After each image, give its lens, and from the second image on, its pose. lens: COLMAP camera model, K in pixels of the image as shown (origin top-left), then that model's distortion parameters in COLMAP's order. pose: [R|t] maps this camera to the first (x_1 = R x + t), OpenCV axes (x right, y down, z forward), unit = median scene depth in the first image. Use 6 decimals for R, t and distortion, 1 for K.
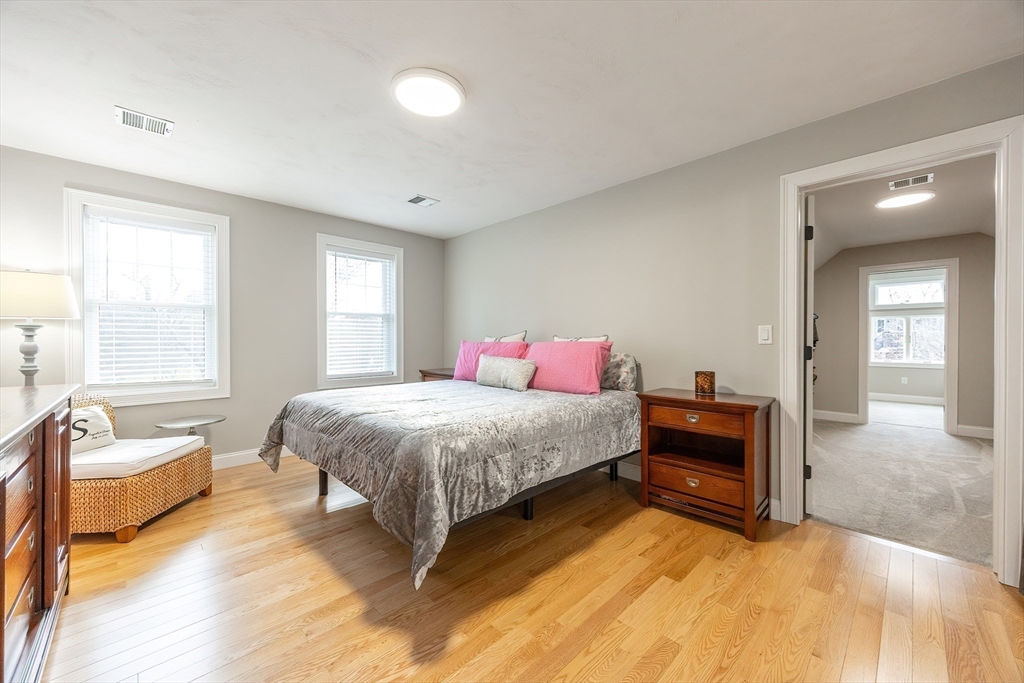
lens RADIAL K [[394.3, 0, 512.0], [0, 394.3, 341.5], [0, 0, 1]] dist [-0.000832, -0.000020]
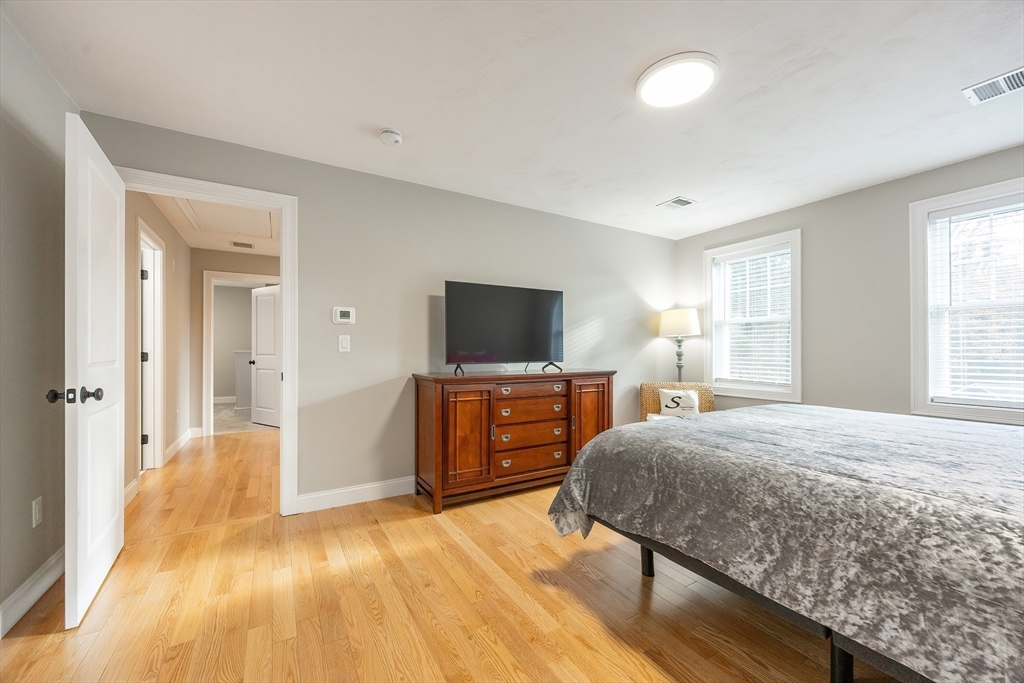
lens RADIAL K [[401.1, 0, 512.0], [0, 401.1, 341.5], [0, 0, 1]] dist [0.023516, -0.000008]
pose [[-0.231629, -0.016243, -0.972669, 0.663549], [0.003087, 0.999843, -0.017432, -0.004015], [0.972799, -0.007040, -0.231543, 0.682855]]
